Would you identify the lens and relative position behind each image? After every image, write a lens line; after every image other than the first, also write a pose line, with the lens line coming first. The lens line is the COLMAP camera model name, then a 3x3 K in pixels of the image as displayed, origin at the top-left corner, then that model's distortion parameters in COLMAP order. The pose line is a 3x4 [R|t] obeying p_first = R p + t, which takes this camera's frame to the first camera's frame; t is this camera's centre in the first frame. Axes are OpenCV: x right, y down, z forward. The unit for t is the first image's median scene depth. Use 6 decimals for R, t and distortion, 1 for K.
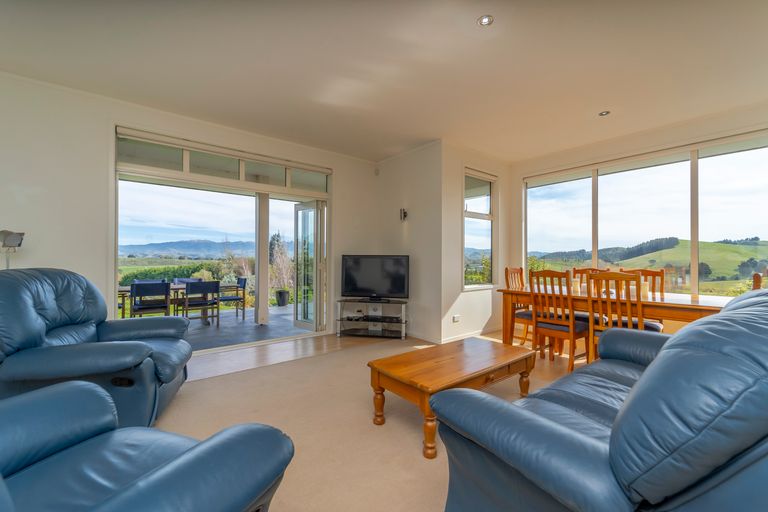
lens RADIAL K [[319.7, 0, 384.0], [0, 319.7, 256.0], [0, 0, 1]] dist [0.000019, -0.000001]
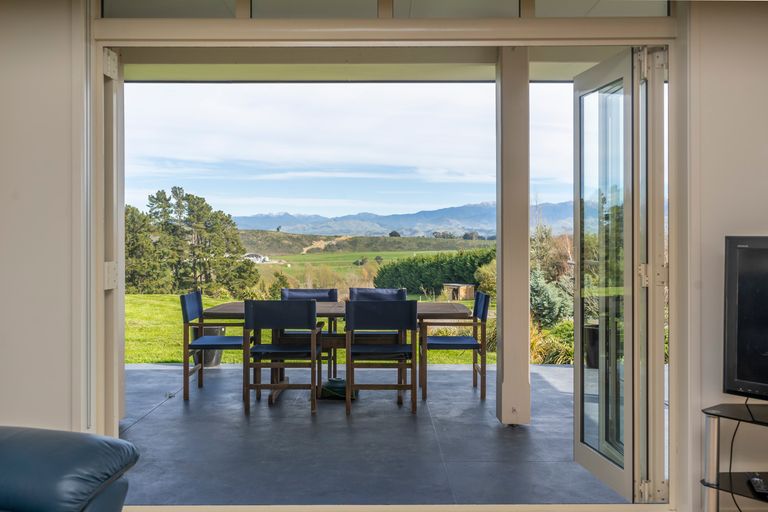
lens RADIAL K [[703.0, 0, 384.0], [0, 703.0, 256.0], [0, 0, 1]] dist [0.056475, -0.000906]
pose [[0.774415, 0.012046, -0.632563, 0.015592], [0.010236, 0.999449, 0.031564, -0.007276], [0.632595, -0.030919, 0.773866, 0.248672]]
